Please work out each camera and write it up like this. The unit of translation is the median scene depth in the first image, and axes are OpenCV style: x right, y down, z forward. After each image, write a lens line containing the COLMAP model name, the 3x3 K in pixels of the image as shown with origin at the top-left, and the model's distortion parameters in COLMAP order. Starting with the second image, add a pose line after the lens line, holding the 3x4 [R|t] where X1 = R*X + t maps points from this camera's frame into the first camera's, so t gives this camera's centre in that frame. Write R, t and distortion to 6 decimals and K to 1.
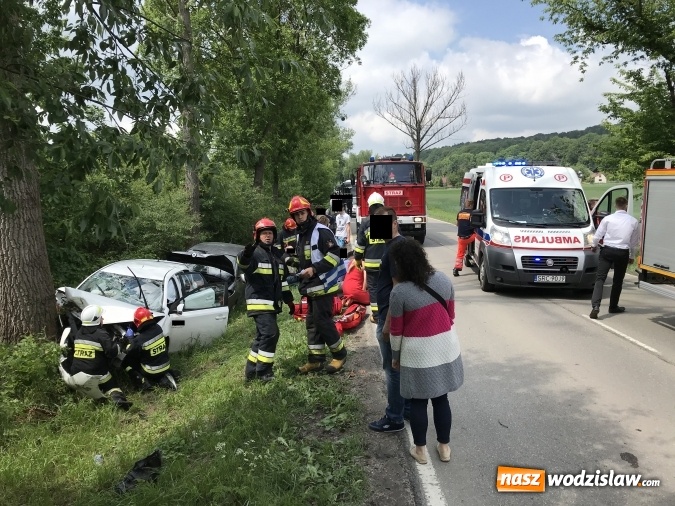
lens RADIAL K [[564.7, 0, 340.7], [0, 564.7, 252.2], [0, 0, 1]] dist [0.073136, -0.062565]
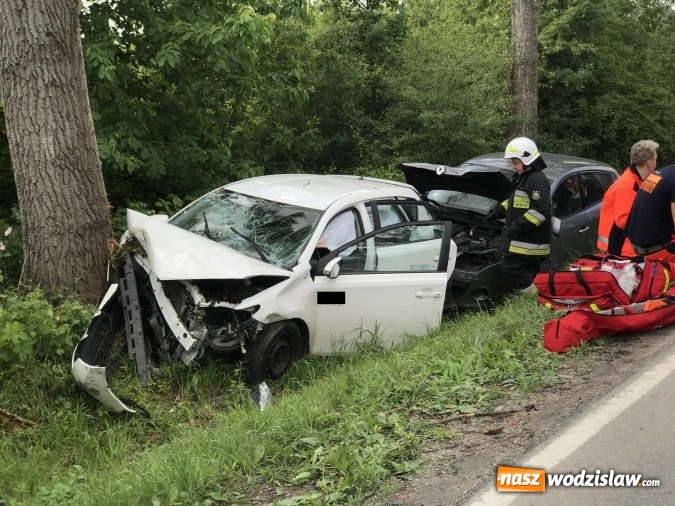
lens RADIAL K [[1136.9, 0, 338.4], [0, 1136.9, 253.9], [0, 0, 1]] dist [0.039130, 0.000000]
pose [[0.840208, 0.053407, -0.539628, 0.196125], [-0.030389, 0.998212, 0.051476, 0.029390], [0.541413, -0.026851, 0.840328, 0.138749]]
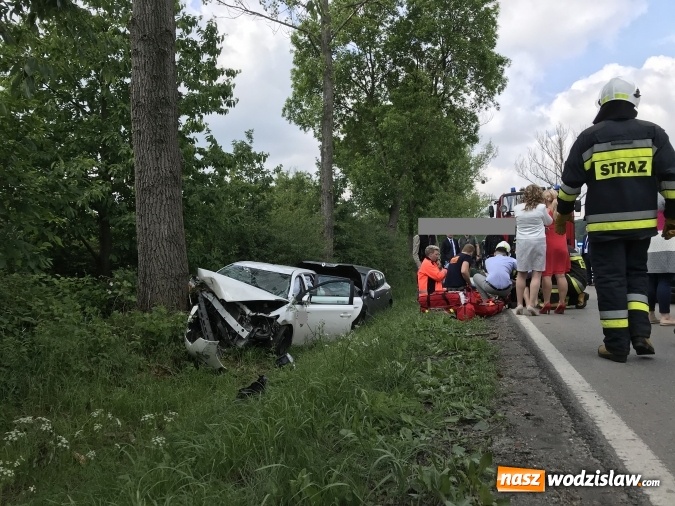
lens RADIAL K [[564.7, 0, 341.9], [0, 564.7, 247.4], [0, 0, 1]] dist [0.073136, -0.062565]
pose [[0.971351, -0.000709, -0.237650, 0.008297], [-0.032839, 0.990002, -0.137176, 0.110452], [0.235371, 0.141050, 0.961616, 0.053371]]
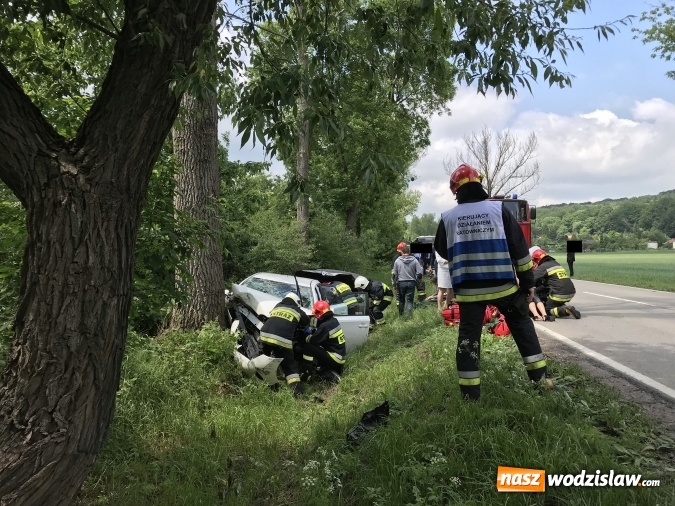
lens RADIAL K [[564.7, 0, 336.7], [0, 564.7, 247.6], [0, 0, 1]] dist [0.073136, -0.062565]
pose [[0.994377, 0.007845, -0.105610, -0.127777], [-0.020967, 0.992095, -0.123724, 0.085271], [0.103804, 0.125243, 0.986681, -0.013639]]
